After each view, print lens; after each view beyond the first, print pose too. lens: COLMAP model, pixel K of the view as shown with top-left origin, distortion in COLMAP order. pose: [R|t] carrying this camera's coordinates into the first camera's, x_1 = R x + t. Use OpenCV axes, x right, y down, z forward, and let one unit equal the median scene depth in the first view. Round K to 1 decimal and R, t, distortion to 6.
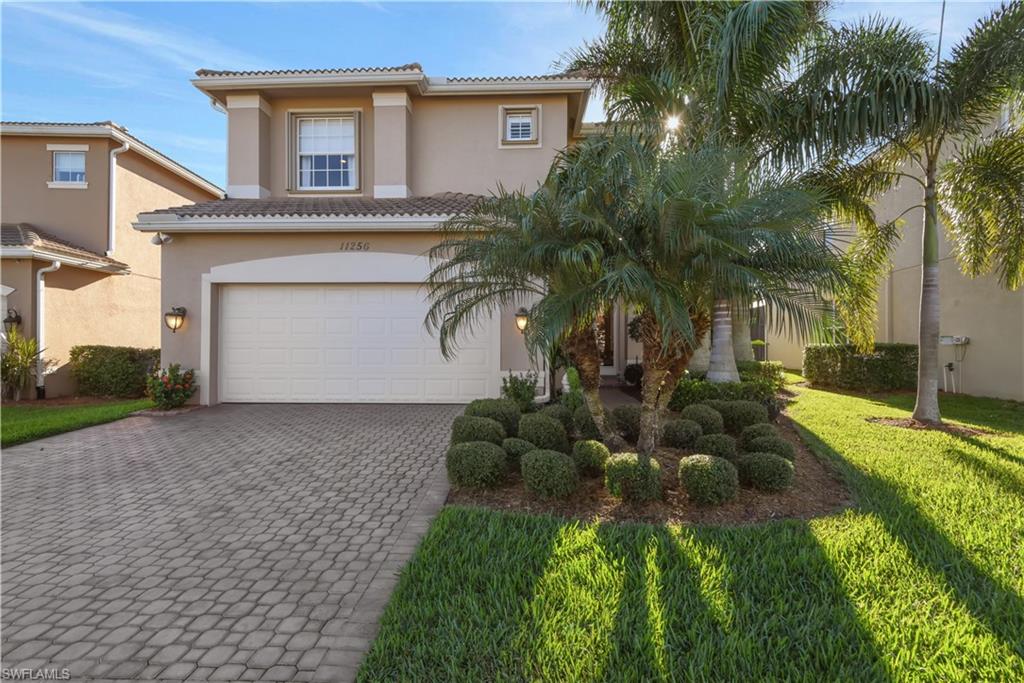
lens RADIAL K [[469.4, 0, 509.1], [0, 469.4, 342.4], [0, 0, 1]] dist [-0.002452, -0.000334]
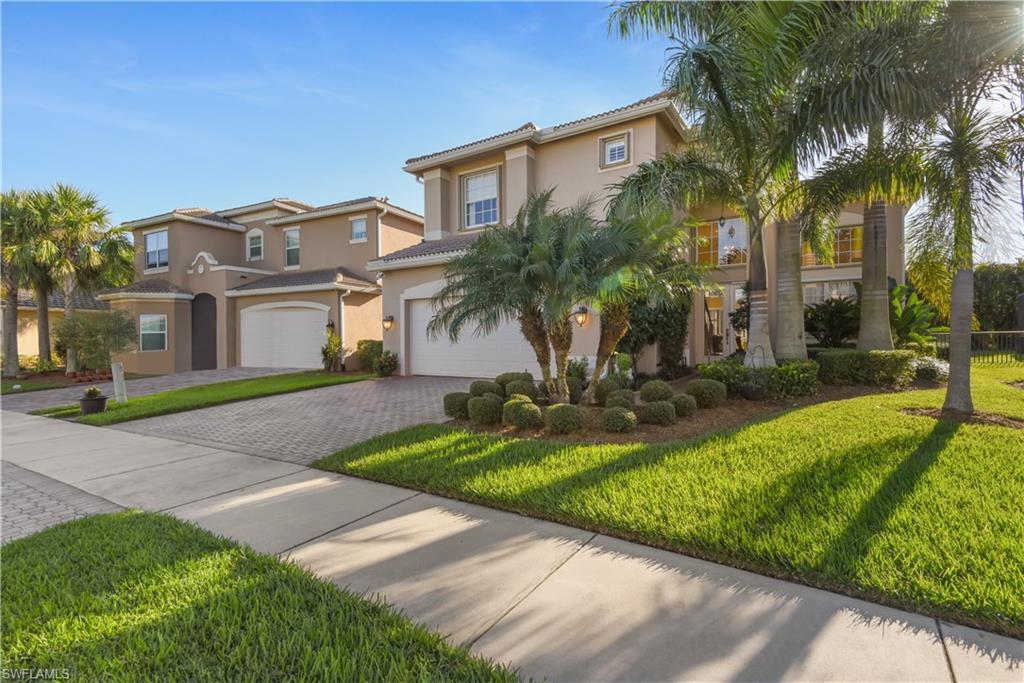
lens RADIAL K [[469.4, 0, 513.1], [0, 469.4, 342.8], [0, 0, 1]] dist [-0.002452, -0.000334]
pose [[0.862777, -0.006721, -0.505540, 0.395736], [0.014466, 0.999830, 0.011395, 0.006130], [0.505378, -0.017145, 0.862728, -0.159646]]
